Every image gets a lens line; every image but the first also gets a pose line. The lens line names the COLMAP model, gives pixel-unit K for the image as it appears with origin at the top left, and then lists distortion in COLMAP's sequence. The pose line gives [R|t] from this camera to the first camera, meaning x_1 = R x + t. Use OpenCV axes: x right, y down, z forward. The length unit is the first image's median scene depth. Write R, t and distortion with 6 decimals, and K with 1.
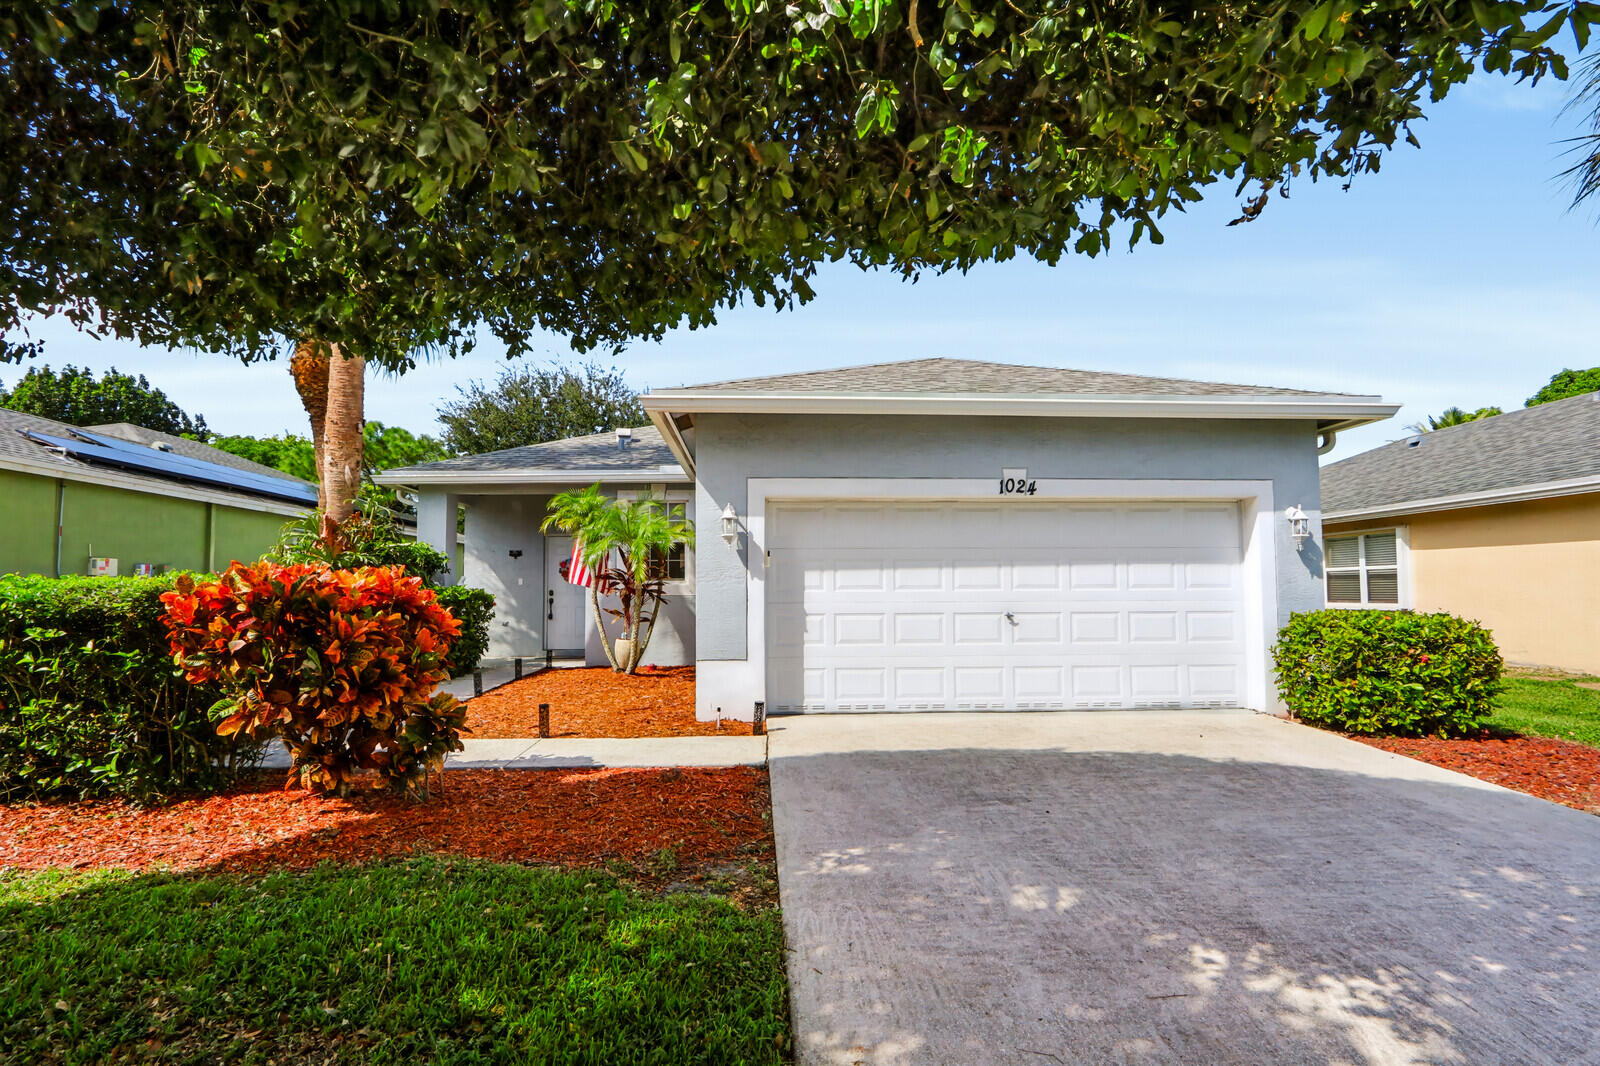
lens RADIAL K [[742.0, 0, 802.6], [0, 742.0, 543.6], [0, 0, 1]] dist [0.001671, 0.000618]
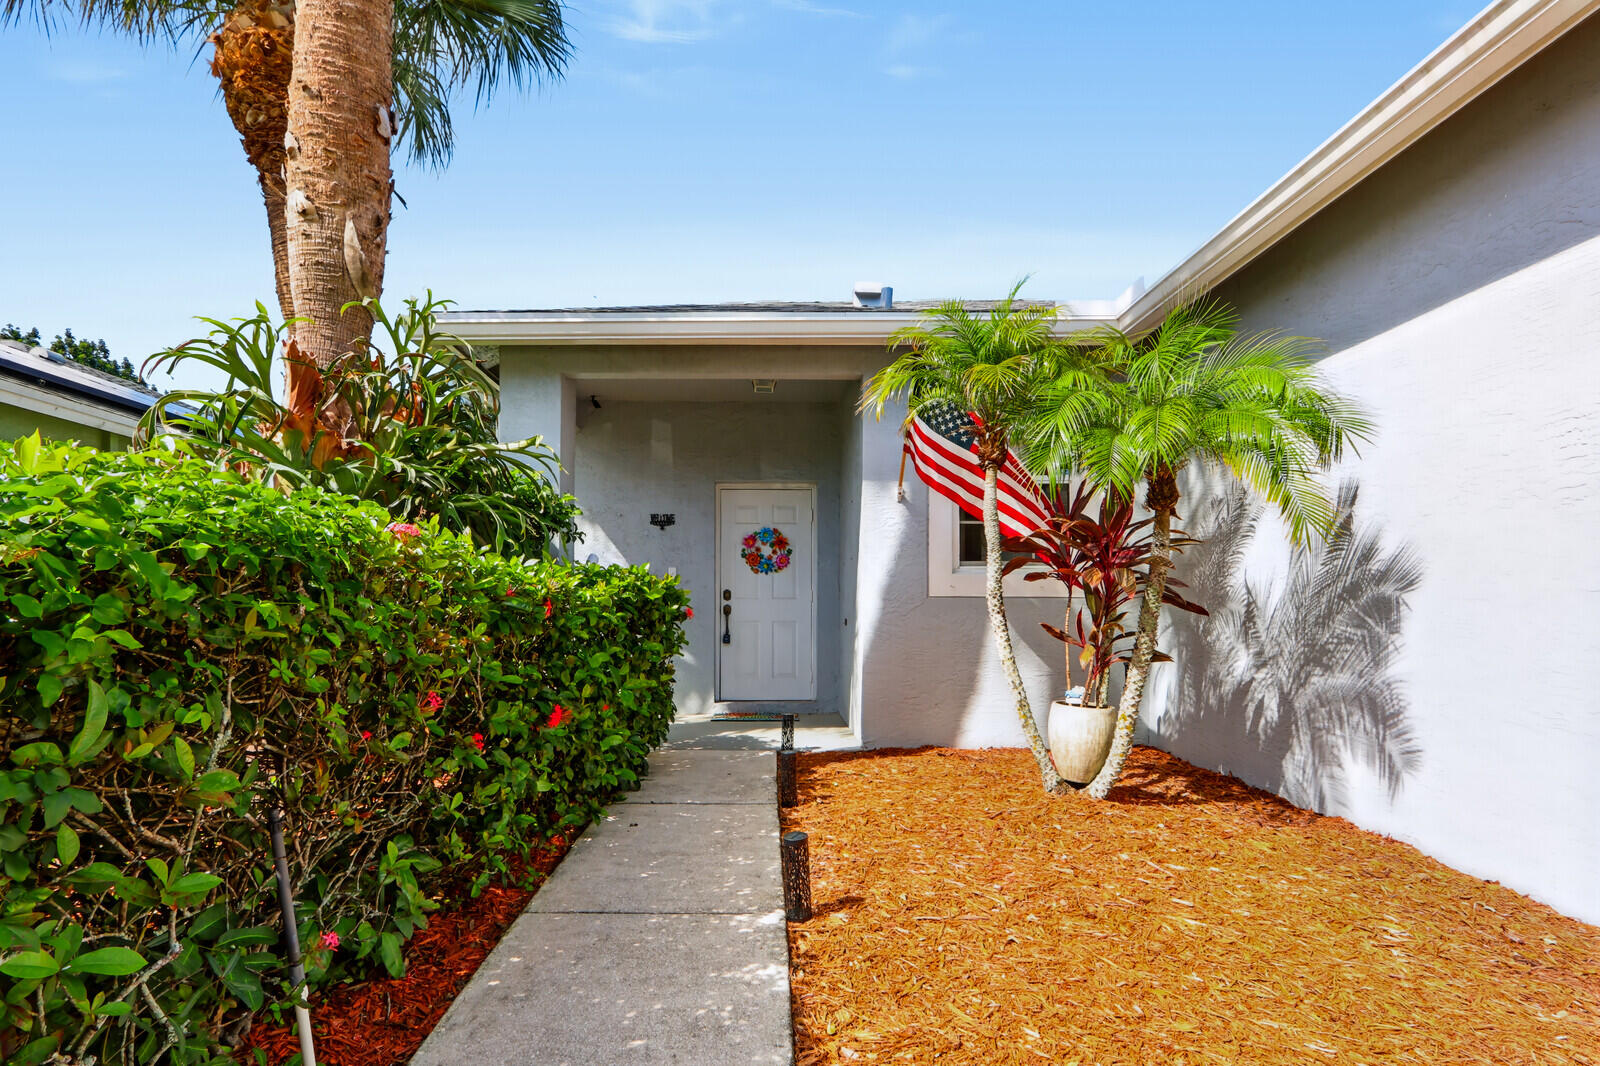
lens RADIAL K [[760.9, 0, 796.6], [0, 760.9, 603.6], [0, 0, 1]] dist [-0.013938, 0.000035]
pose [[0.999896, 0.006232, -0.013023, -0.394423], [-0.005423, 0.998106, 0.061285, 0.054576], [0.013380, -0.061208, 0.998035, 0.632096]]
